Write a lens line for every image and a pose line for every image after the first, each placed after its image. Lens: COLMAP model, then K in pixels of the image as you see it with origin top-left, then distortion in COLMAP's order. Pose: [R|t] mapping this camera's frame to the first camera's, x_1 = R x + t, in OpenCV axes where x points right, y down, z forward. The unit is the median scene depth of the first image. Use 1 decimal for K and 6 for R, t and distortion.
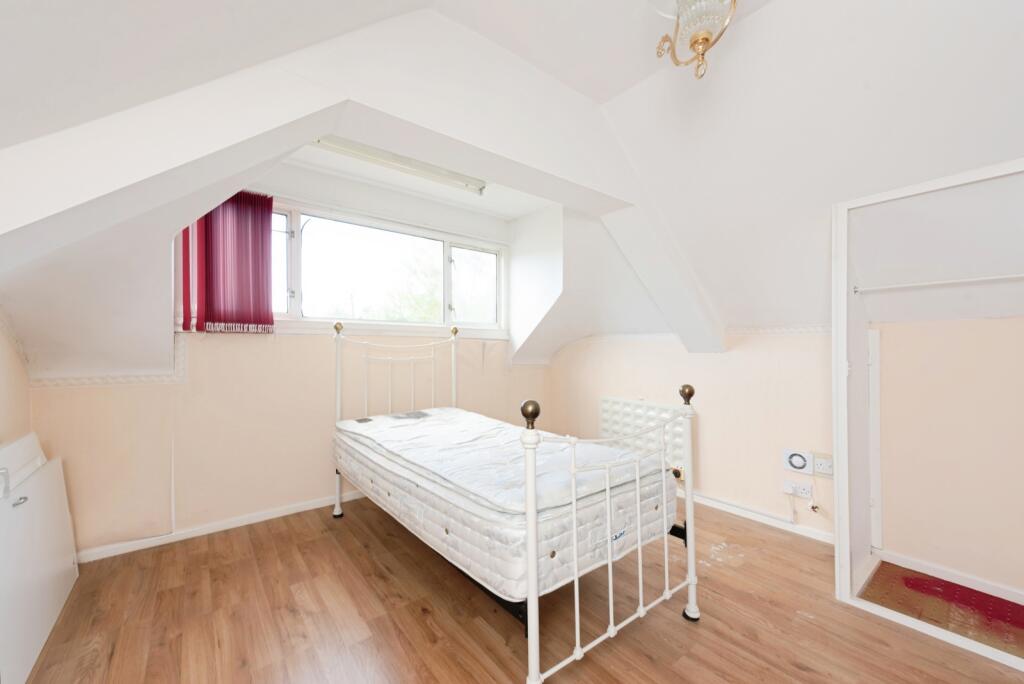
lens RADIAL K [[403.6, 0, 514.7], [0, 403.6, 346.2], [0, 0, 1]] dist [0.000979, -0.001266]
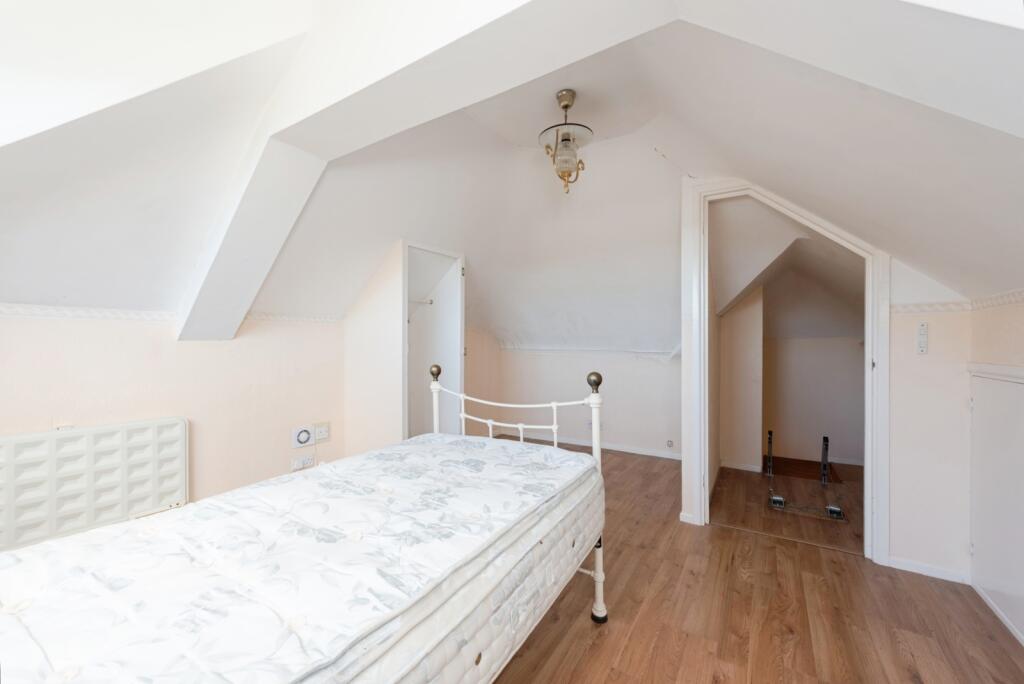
lens RADIAL K [[403.6, 0, 515.2], [0, 403.6, 337.5], [0, 0, 1]] dist [0.000979, -0.001266]
pose [[-0.340453, 0.001855, 0.940260, -0.792702], [0.002454, 0.999996, -0.001084, 0.015046], [-0.940258, 0.001939, -0.340456, 1.193659]]
